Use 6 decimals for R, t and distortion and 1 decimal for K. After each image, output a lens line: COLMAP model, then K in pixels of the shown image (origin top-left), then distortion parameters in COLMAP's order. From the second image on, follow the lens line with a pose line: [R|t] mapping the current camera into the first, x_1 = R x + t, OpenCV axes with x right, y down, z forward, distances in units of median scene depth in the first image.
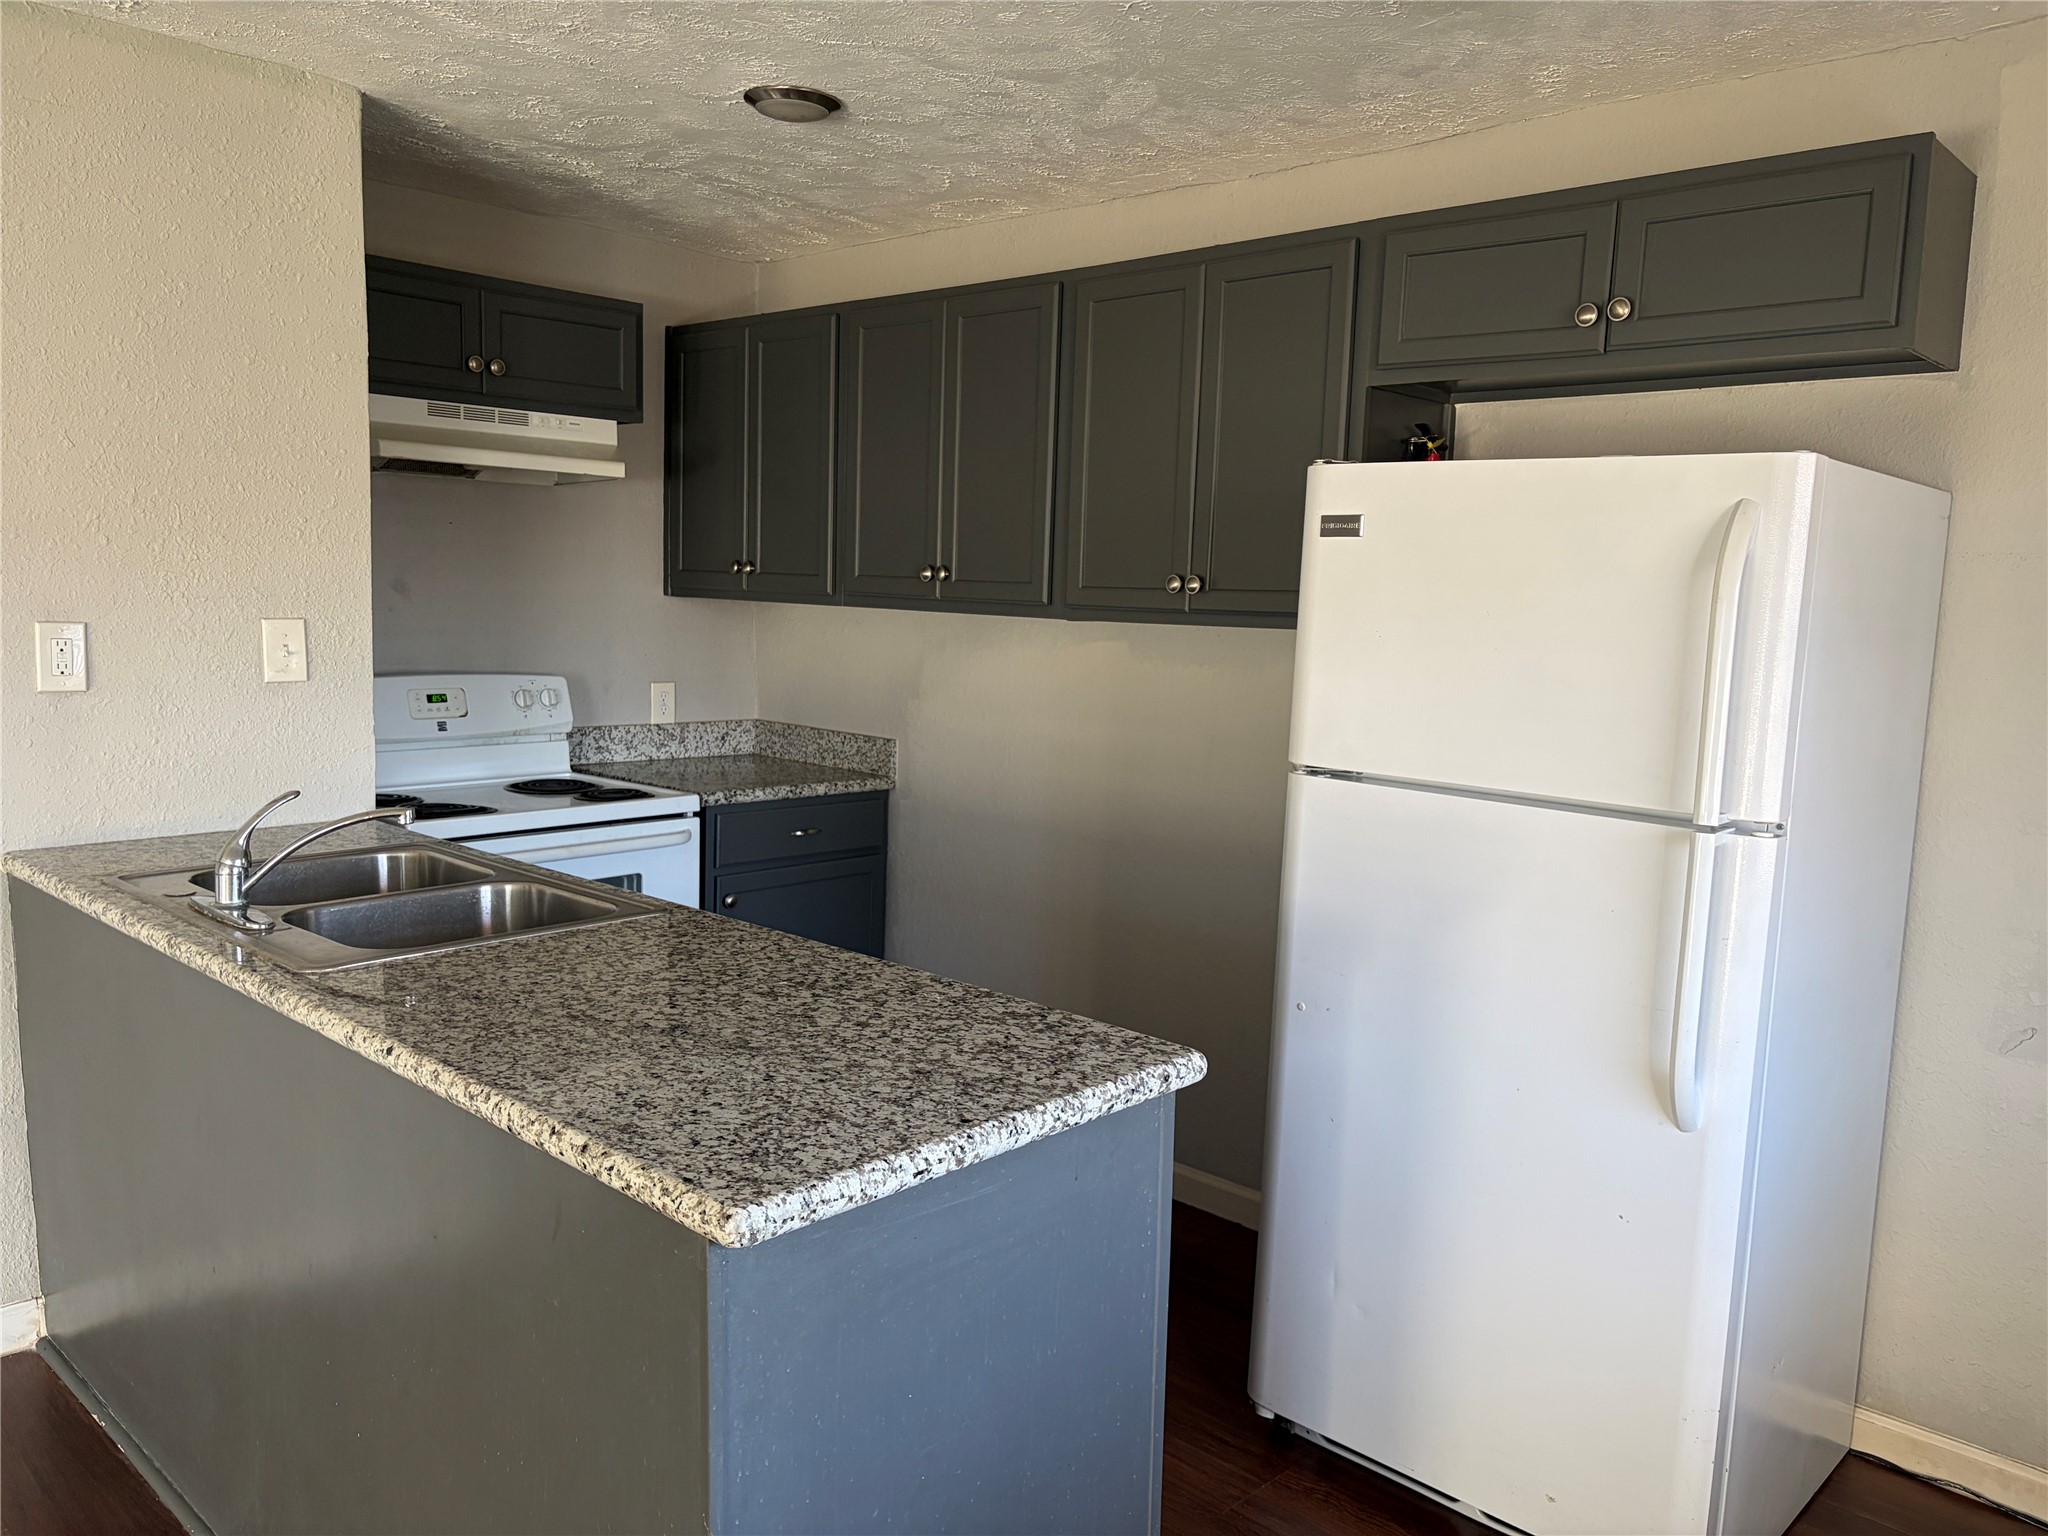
lens RADIAL K [[1560.3, 0, 1023.6], [0, 1560.3, 778.7], [0, 0, 1]] dist [0.033814, -0.034767]
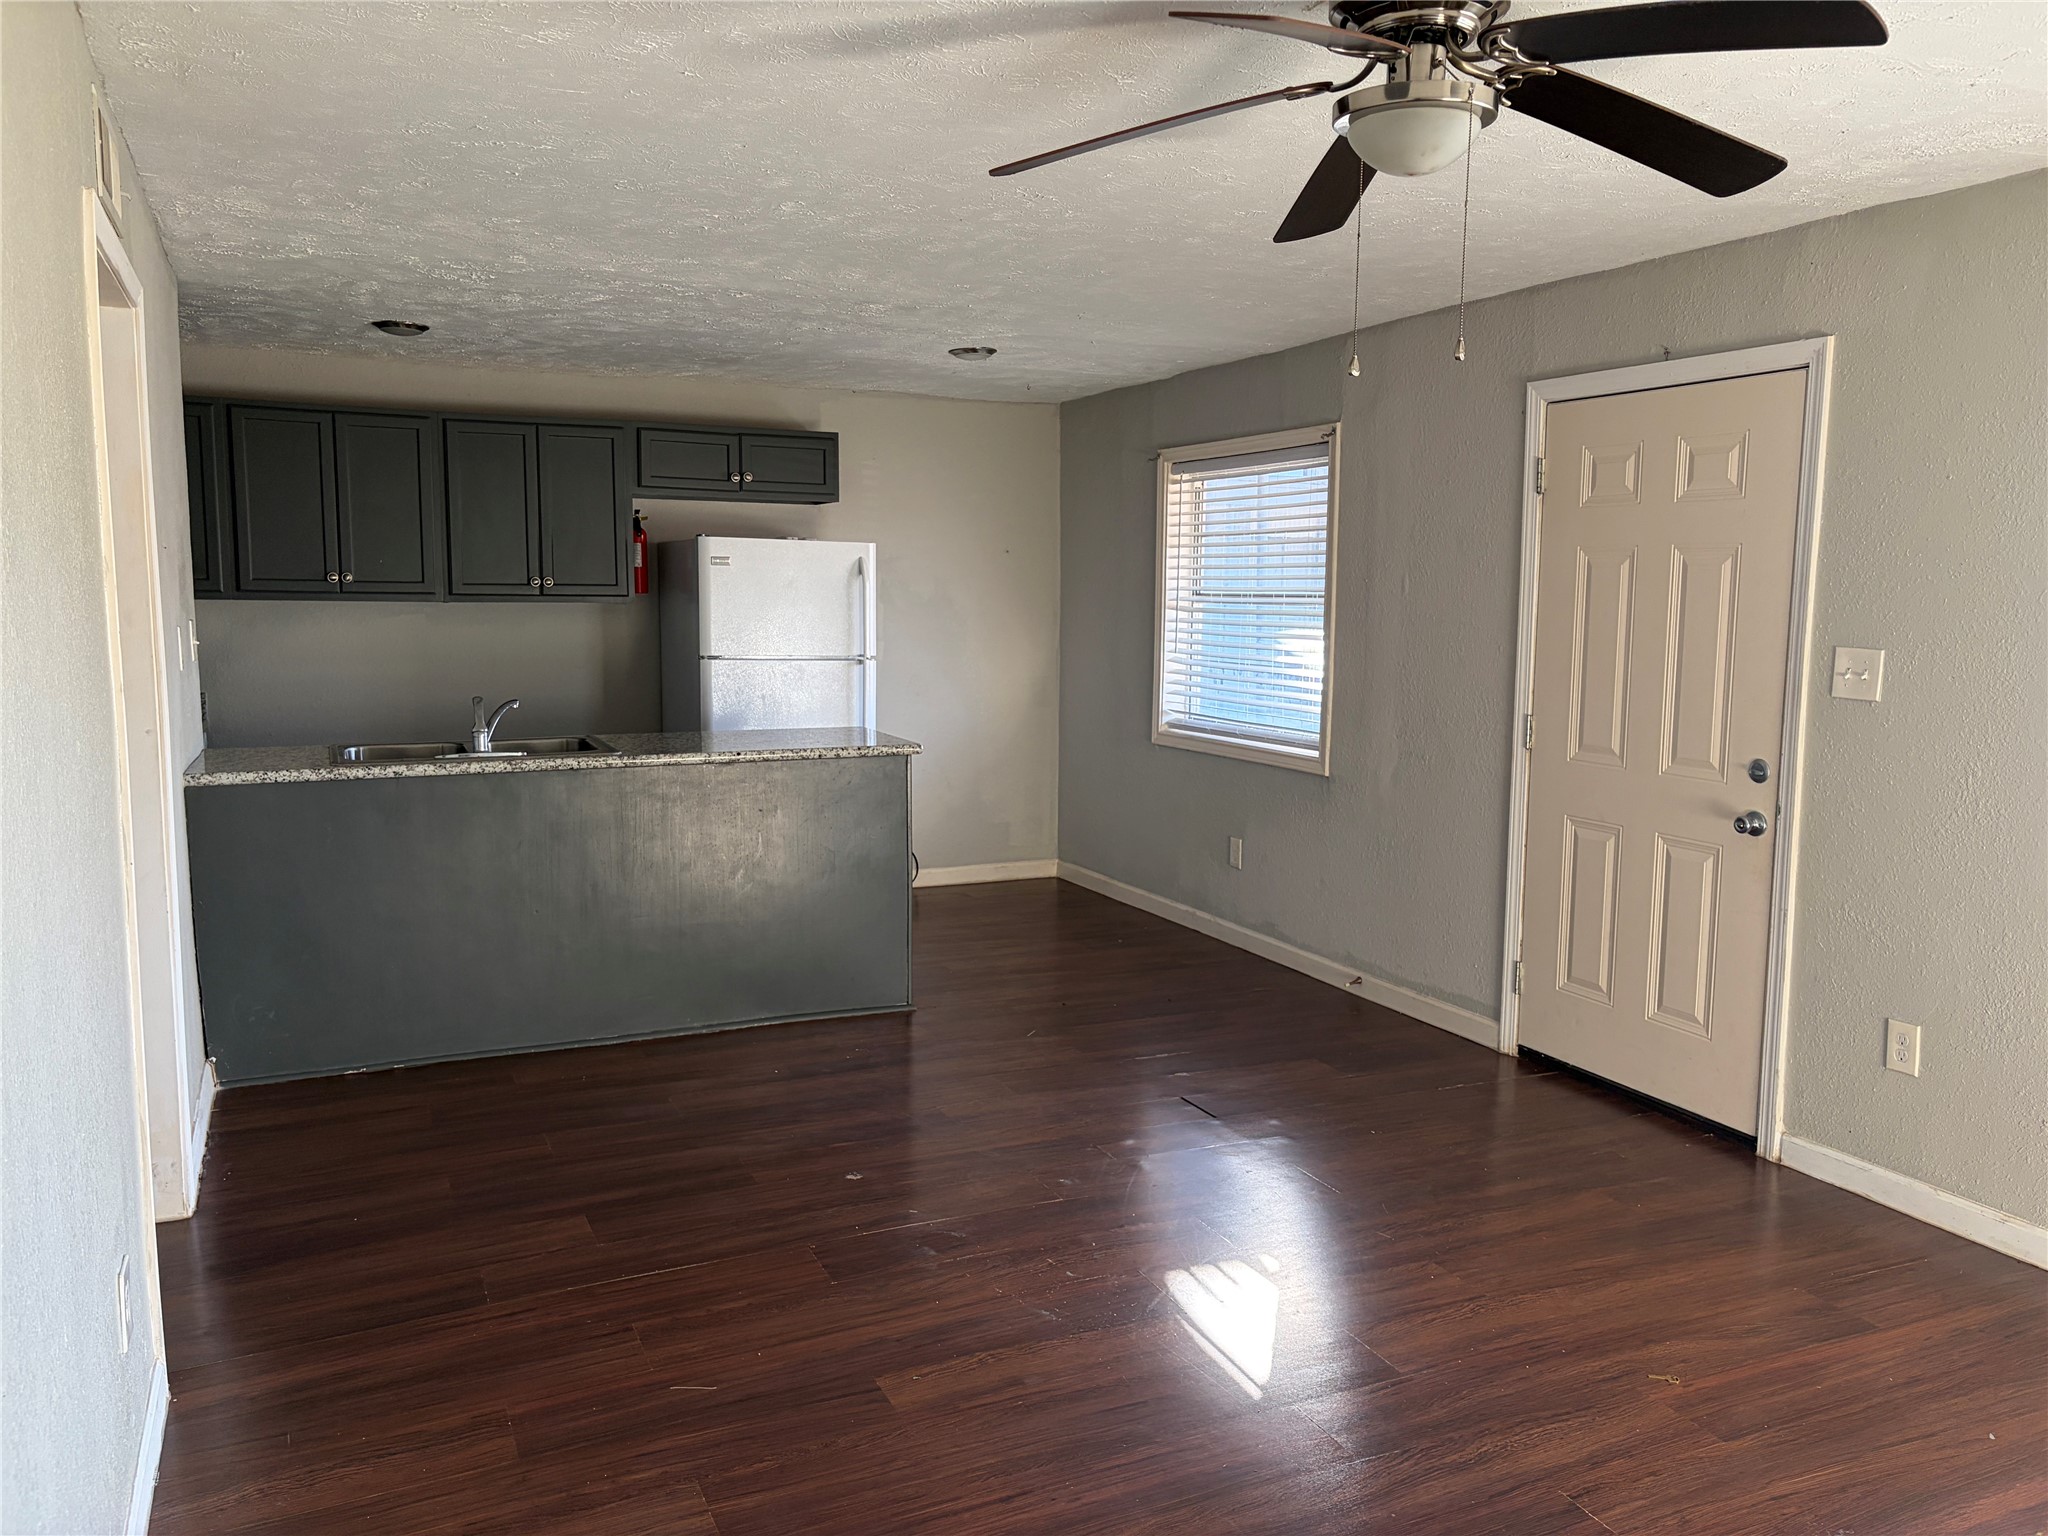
lens RADIAL K [[1560.3, 0, 1025.0], [0, 1560.3, 769.0], [0, 0, 1]] dist [0.033814, -0.034767]
pose [[0.383029, -0.130147, 0.914522, -1.674581], [0.106799, 0.989625, 0.096105, -0.012886], [-0.917541, 0.060860, 0.392955, -0.387064]]
